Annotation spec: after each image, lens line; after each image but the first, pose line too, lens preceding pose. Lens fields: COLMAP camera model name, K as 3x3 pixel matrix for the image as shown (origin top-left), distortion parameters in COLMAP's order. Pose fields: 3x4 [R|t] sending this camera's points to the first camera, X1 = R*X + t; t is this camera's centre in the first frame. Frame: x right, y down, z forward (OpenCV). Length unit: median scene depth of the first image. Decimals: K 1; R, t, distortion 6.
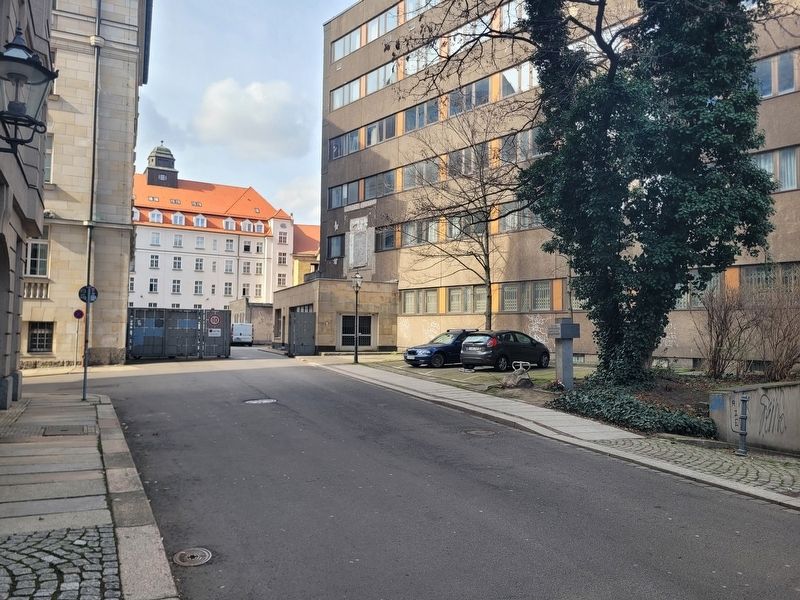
lens RADIAL K [[608.8, 0, 399.8], [0, 608.8, 301.2], [0, 0, 1]] dist [0.015669, -0.002408]
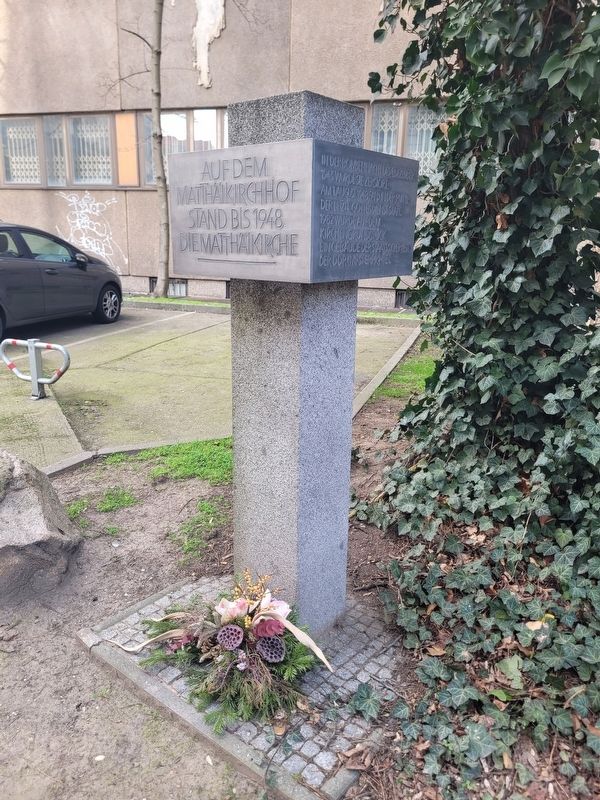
lens RADIAL K [[608.8, 0, 299.1], [0, 608.8, 402.0], [0, 0, 1]] dist [0.015669, -0.002408]
pose [[0.855655, -0.121086, 0.503183, 0.112391], [-0.043210, 0.952137, 0.302601, 0.026189], [-0.515739, -0.280664, 0.809469, 0.497776]]
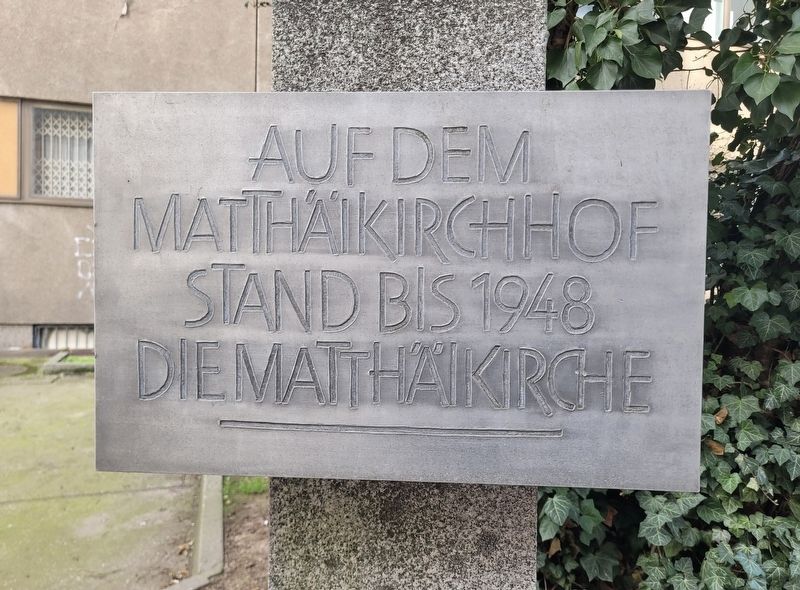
lens RADIAL K [[608.8, 0, 389.6], [0, 608.8, 275.5], [0, 0, 1]] dist [0.015669, -0.002408]
pose [[0.398276, -0.016452, 0.917118, 0.122755], [-0.062725, 0.997010, 0.045124, 0.025765], [-0.915119, -0.075498, 0.396053, 0.552703]]
